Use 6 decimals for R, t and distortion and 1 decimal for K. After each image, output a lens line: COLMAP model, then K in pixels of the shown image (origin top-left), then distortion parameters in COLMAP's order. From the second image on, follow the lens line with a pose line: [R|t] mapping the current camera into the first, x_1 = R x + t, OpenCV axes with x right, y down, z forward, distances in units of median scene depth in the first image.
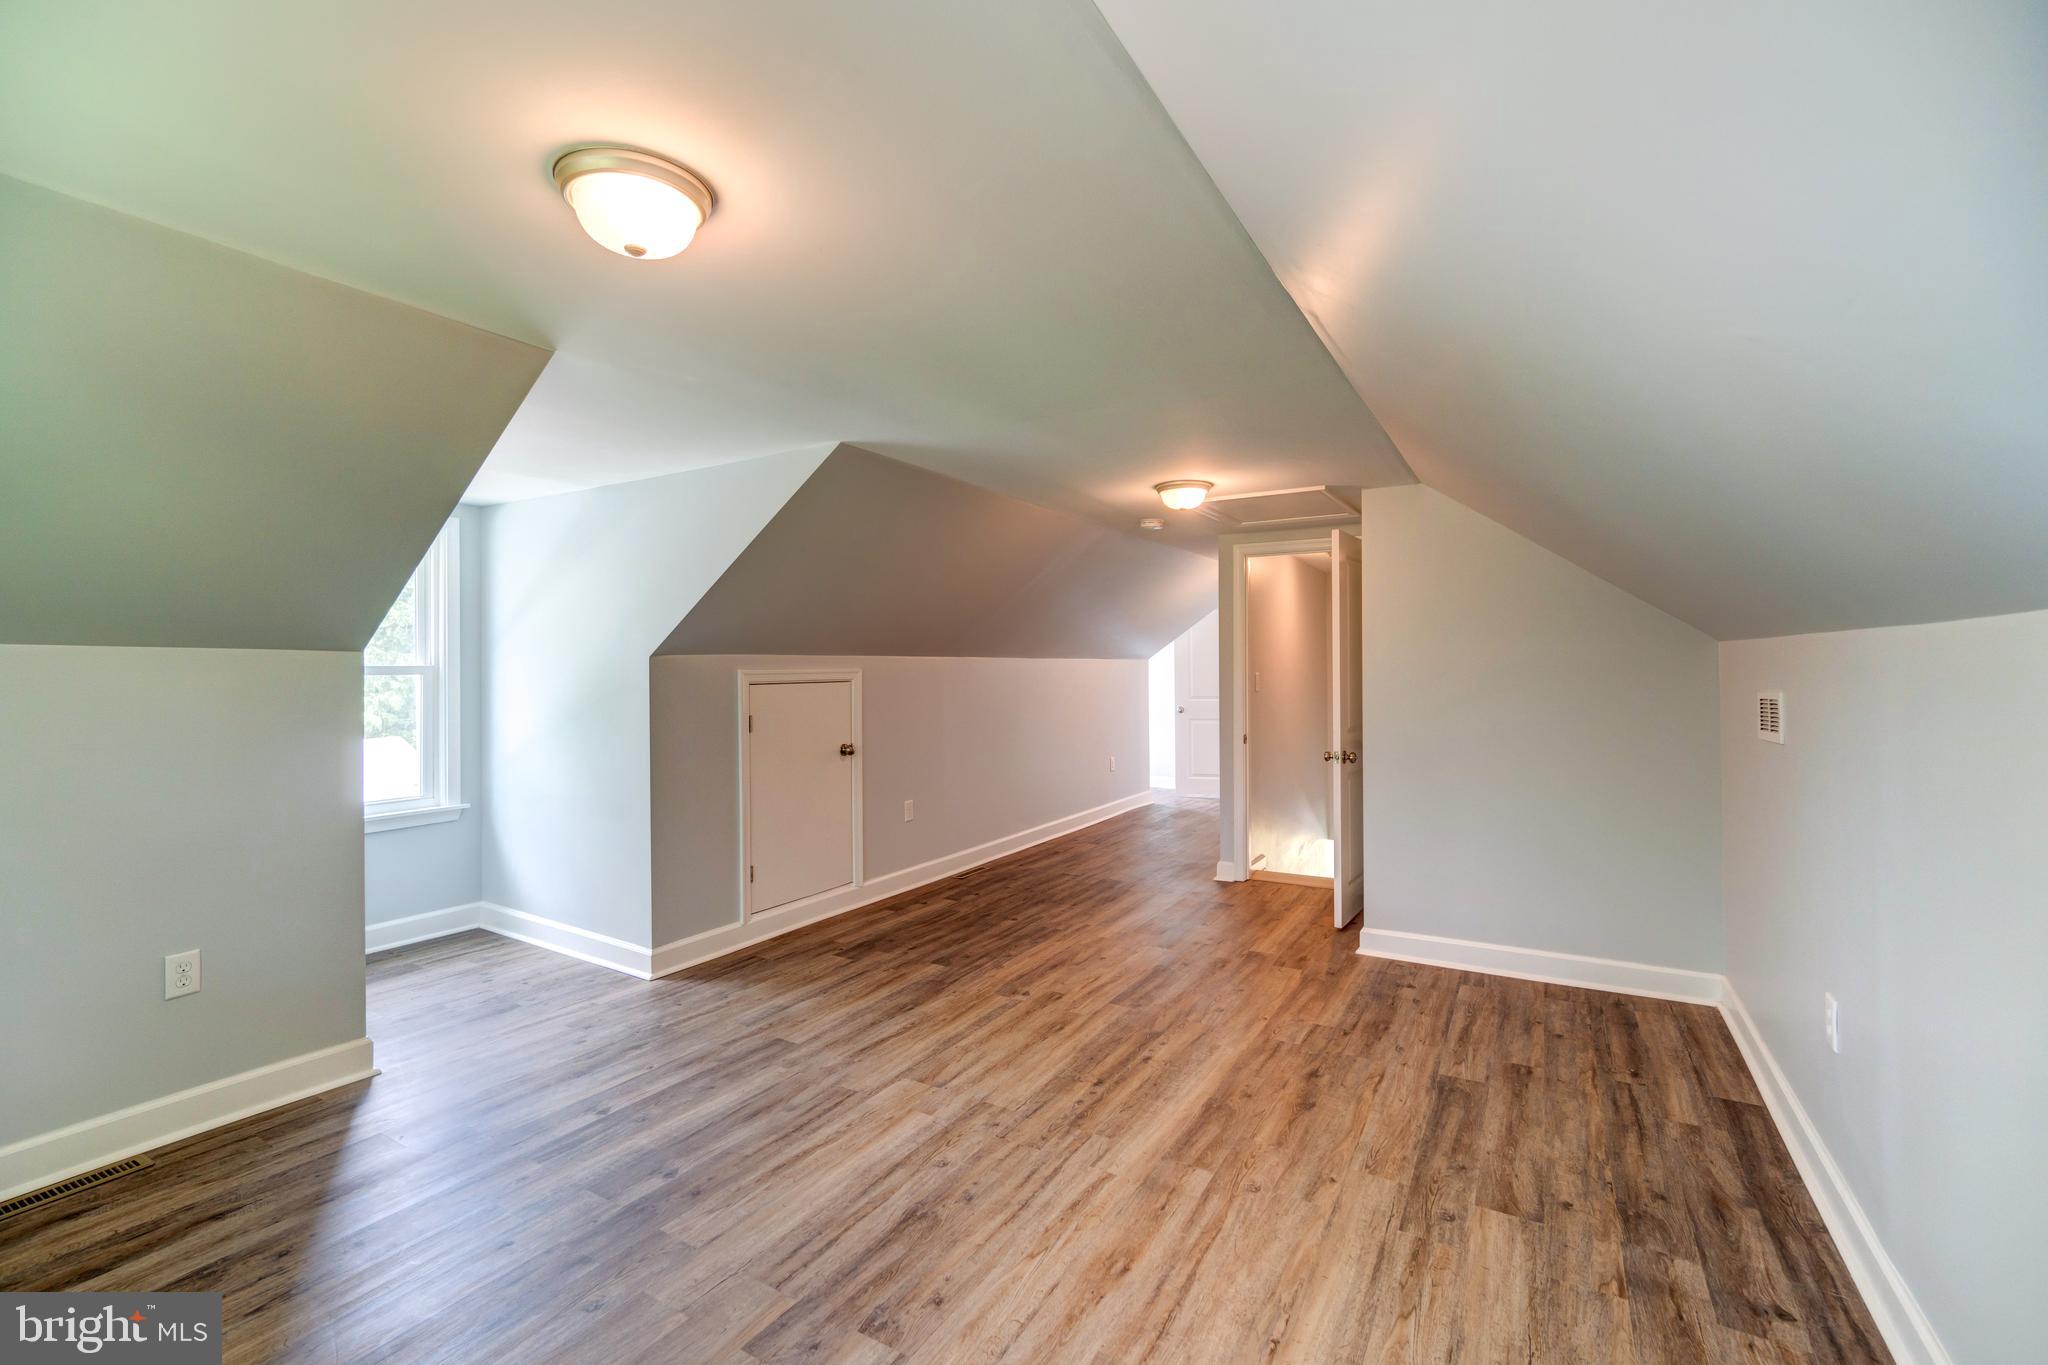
lens RADIAL K [[886.6, 0, 1038.2], [0, 886.6, 677.9], [0, 0, 1]] dist [-0.002477, -0.000381]
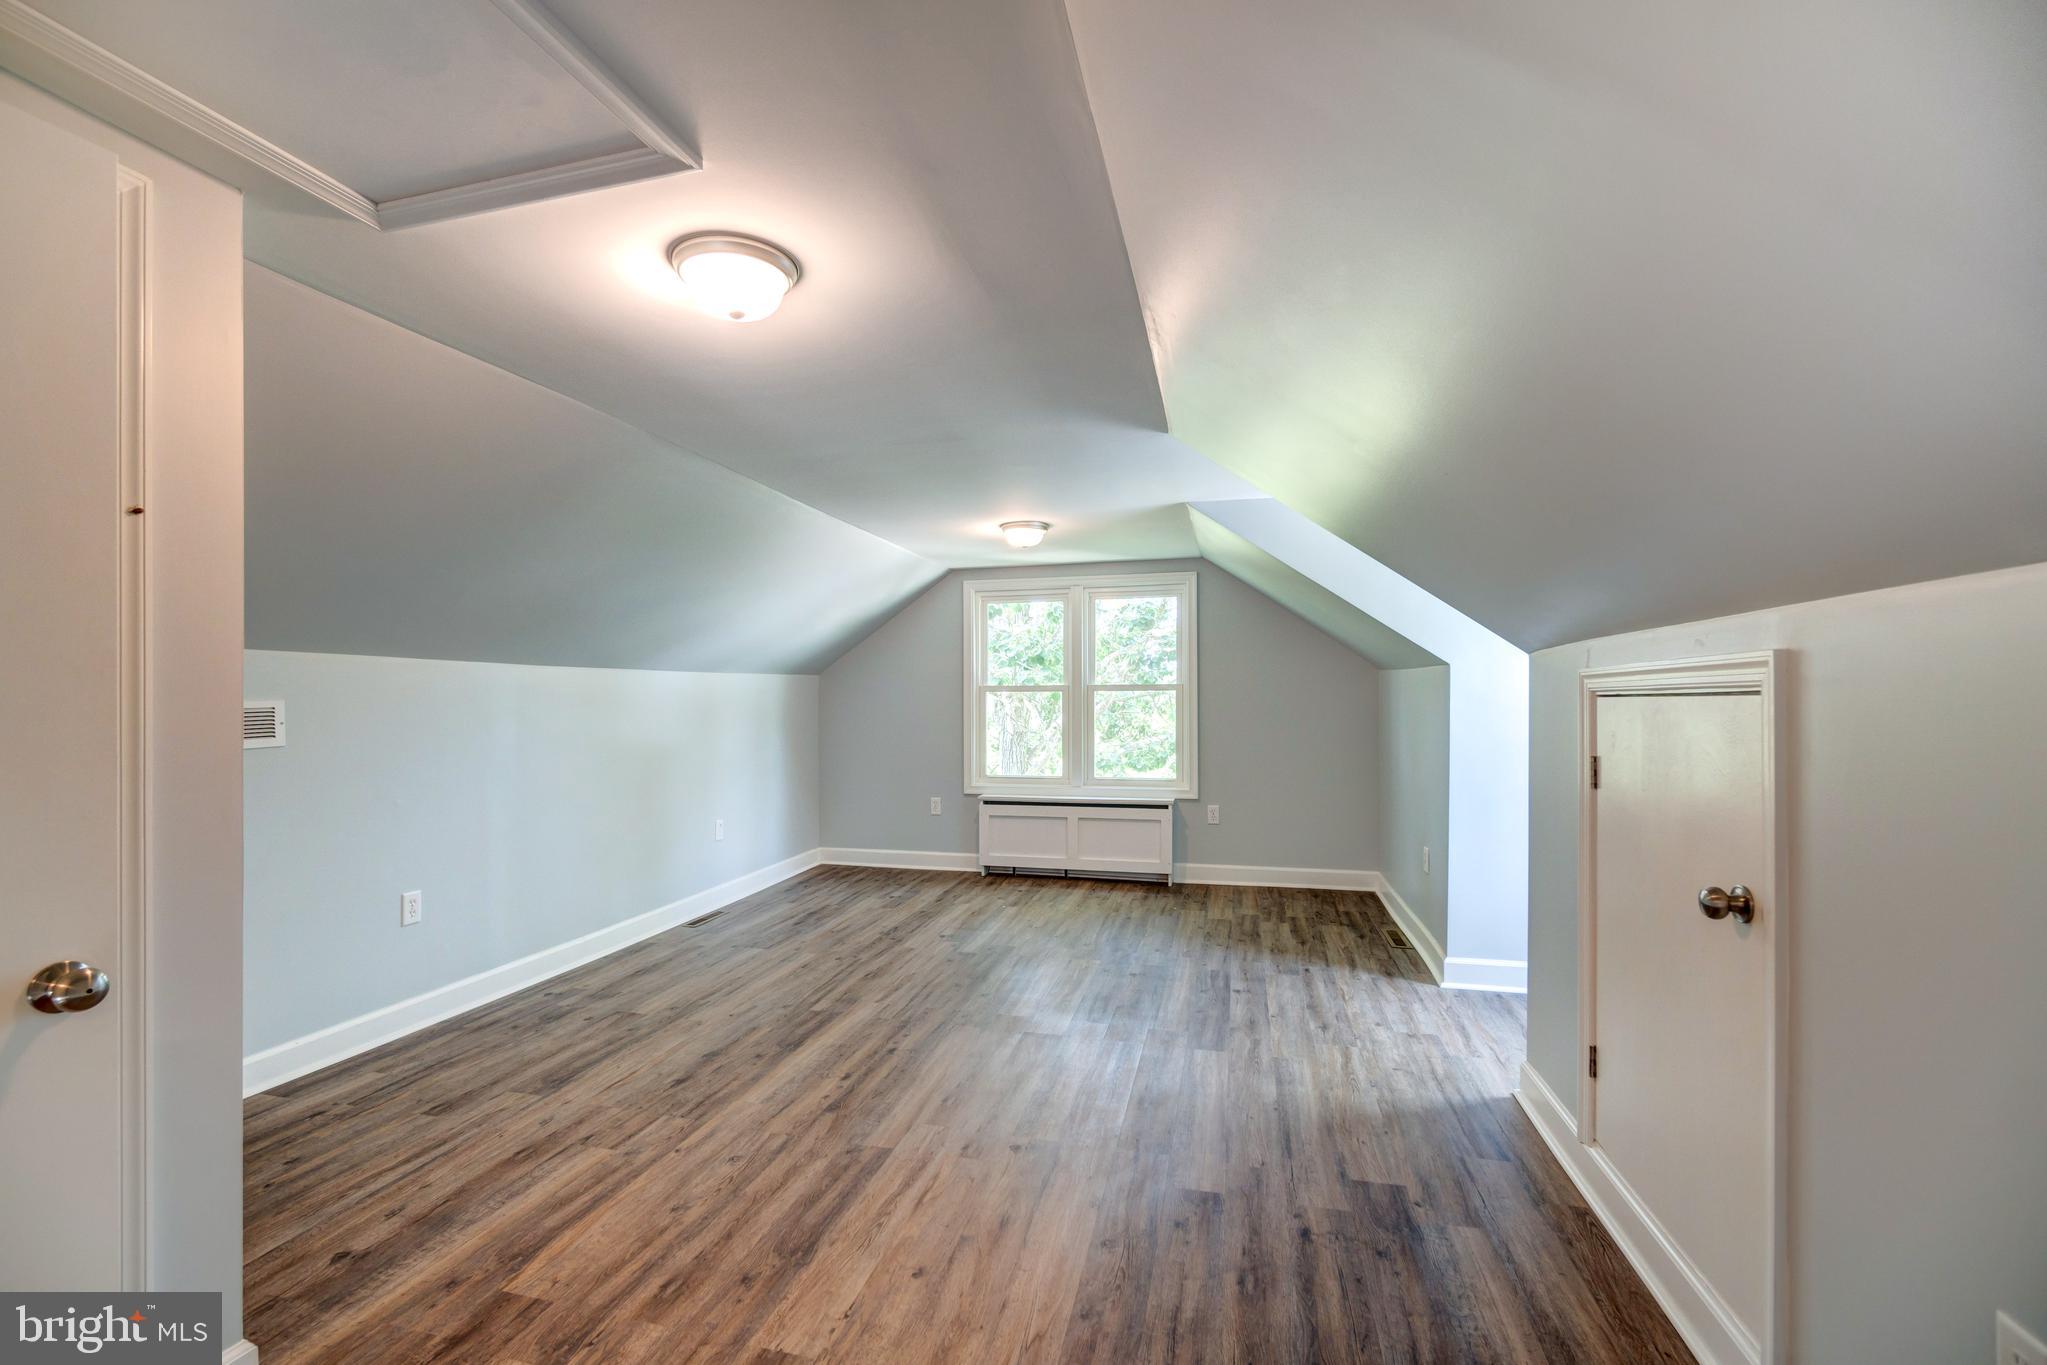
lens RADIAL K [[886.2, 0, 1014.9], [0, 886.2, 690.4], [0, 0, 1]] dist [-0.002477, -0.000381]
pose [[-0.964746, 0.003383, -0.263162, 0.222810], [0.002520, 0.999990, 0.003614, 0.000139], [0.263171, 0.002823, -0.964745, 2.230902]]
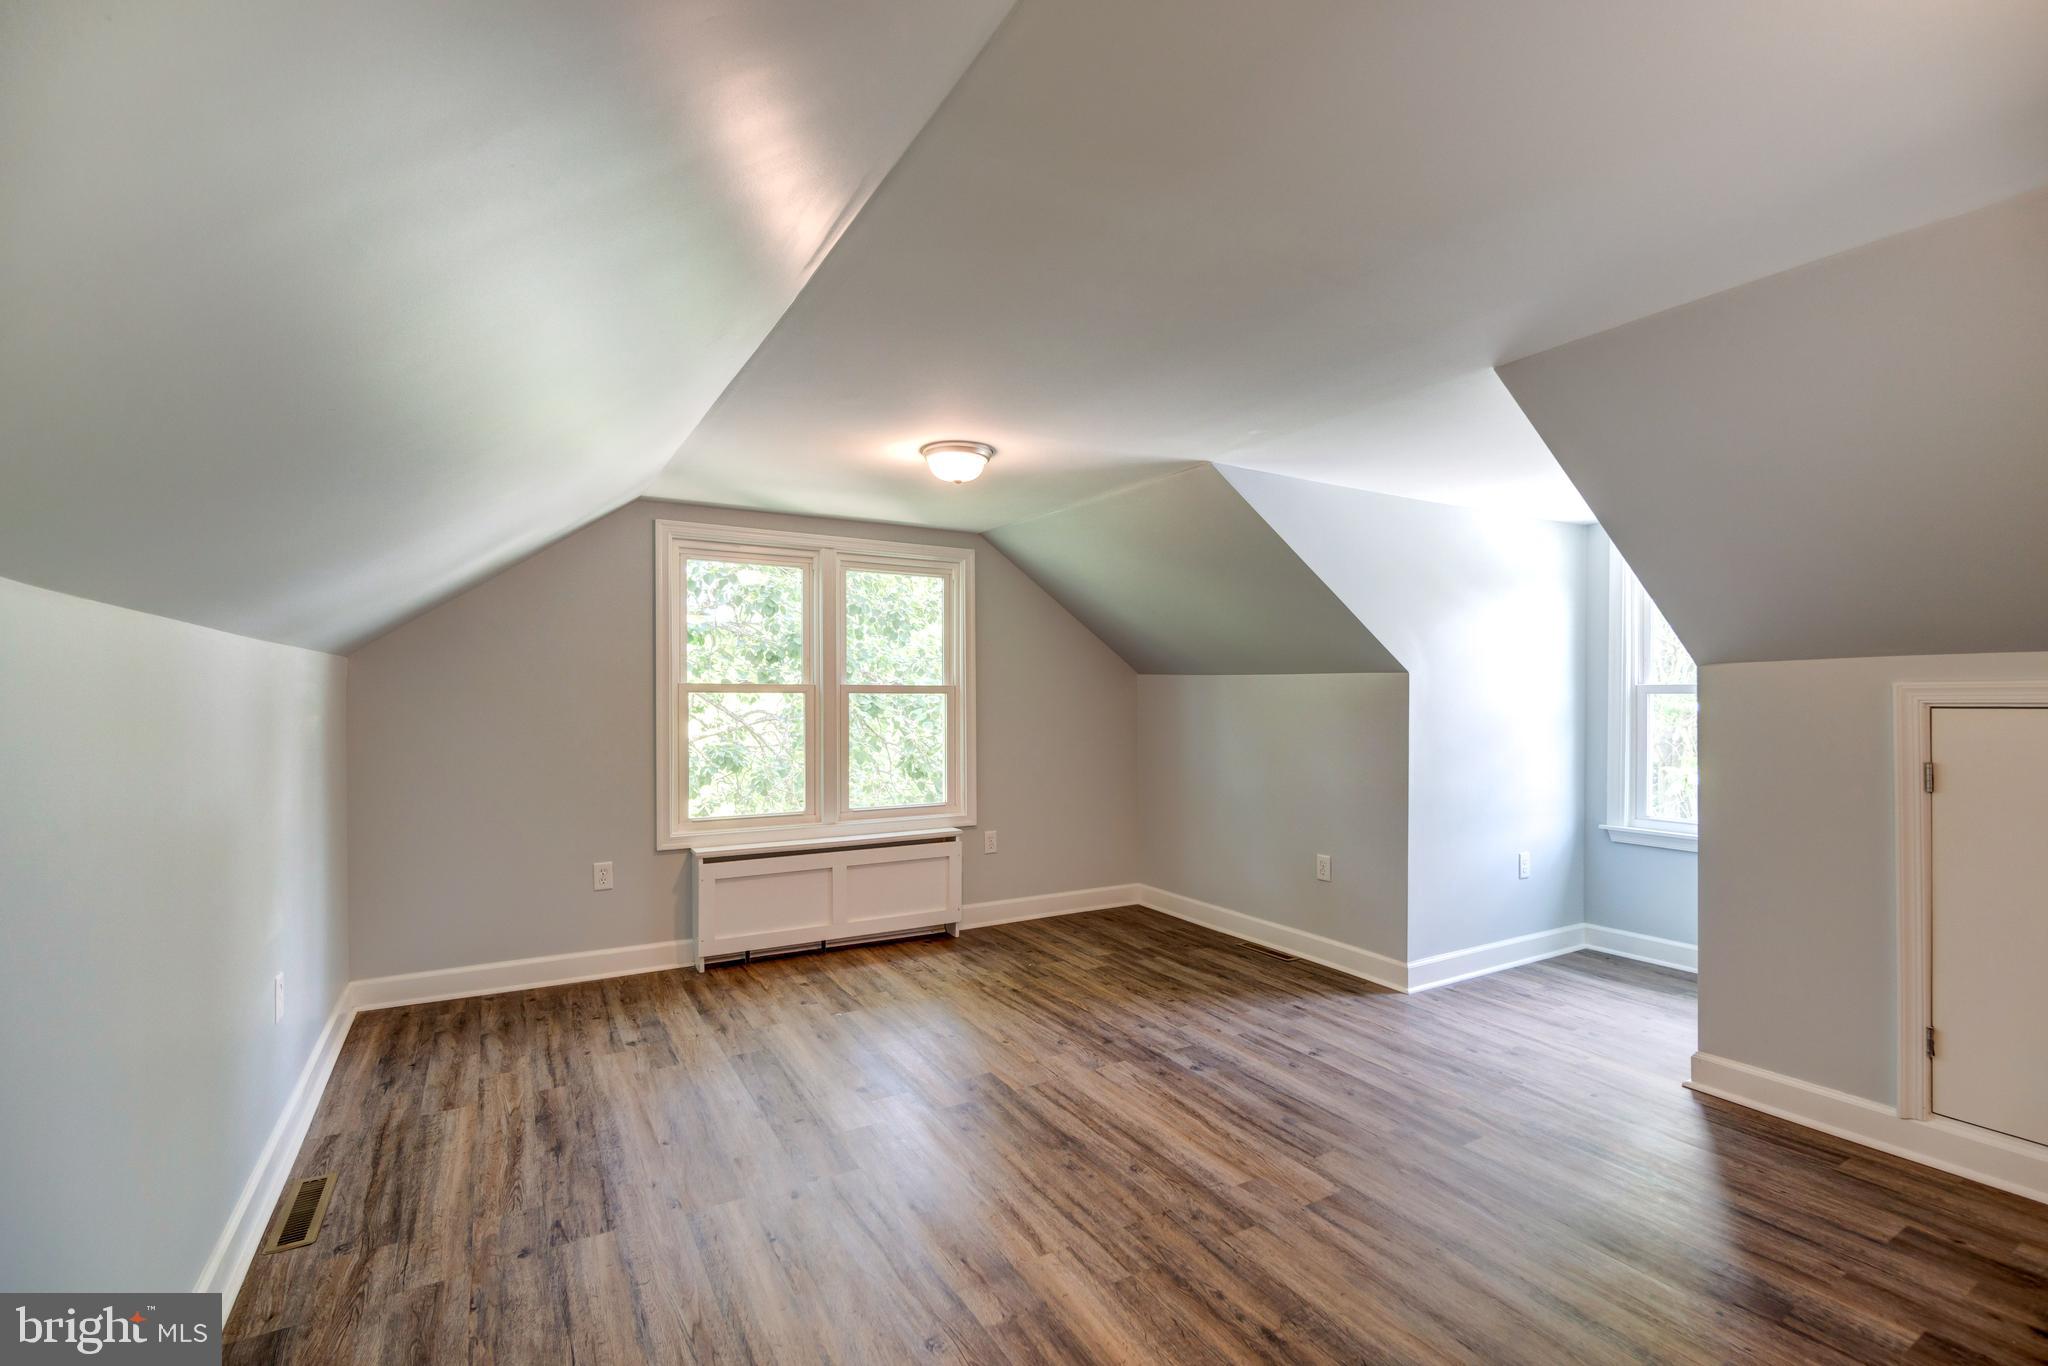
lens RADIAL K [[886.6, 0, 1008.0], [0, 886.6, 686.8], [0, 0, 1]] dist [-0.002477, -0.000381]
pose [[-0.500561, -0.010846, -0.865633, 0.748075], [-0.012512, 0.999908, -0.005294, 0.003077], [0.865611, 0.008181, -0.500650, 1.212248]]
